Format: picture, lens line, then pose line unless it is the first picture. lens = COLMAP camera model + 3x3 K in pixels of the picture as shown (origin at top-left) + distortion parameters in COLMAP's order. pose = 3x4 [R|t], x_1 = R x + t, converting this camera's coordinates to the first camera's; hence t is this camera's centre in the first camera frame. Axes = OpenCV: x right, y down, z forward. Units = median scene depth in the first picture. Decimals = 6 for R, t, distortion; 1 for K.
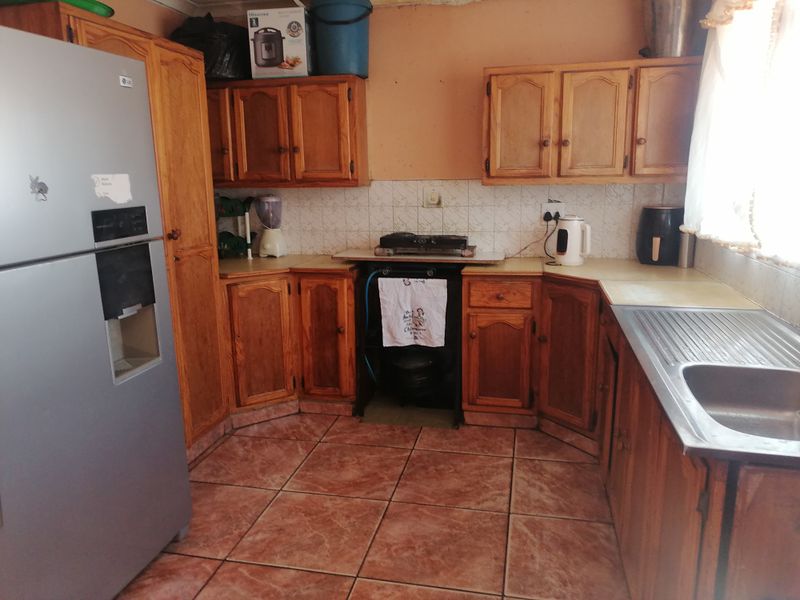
lens RADIAL K [[566.0, 0, 400.0], [0, 566.0, 300.0], [0, 0, 1]] dist [-0.010915, -0.002616]
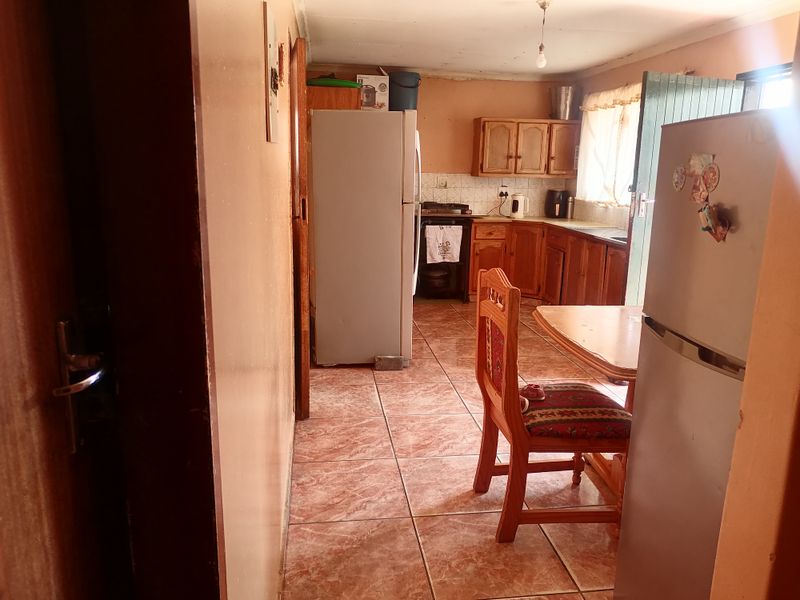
lens RADIAL K [[604.9, 0, 400.0], [0, 604.9, 300.0], [0, 0, 1]] dist [-0.000394, -0.007038]
pose [[0.934530, -0.041018, 0.353514, -0.857259], [0.042799, 0.999080, 0.002780, 0.203081], [-0.353302, 0.012532, 0.935425, -0.840880]]
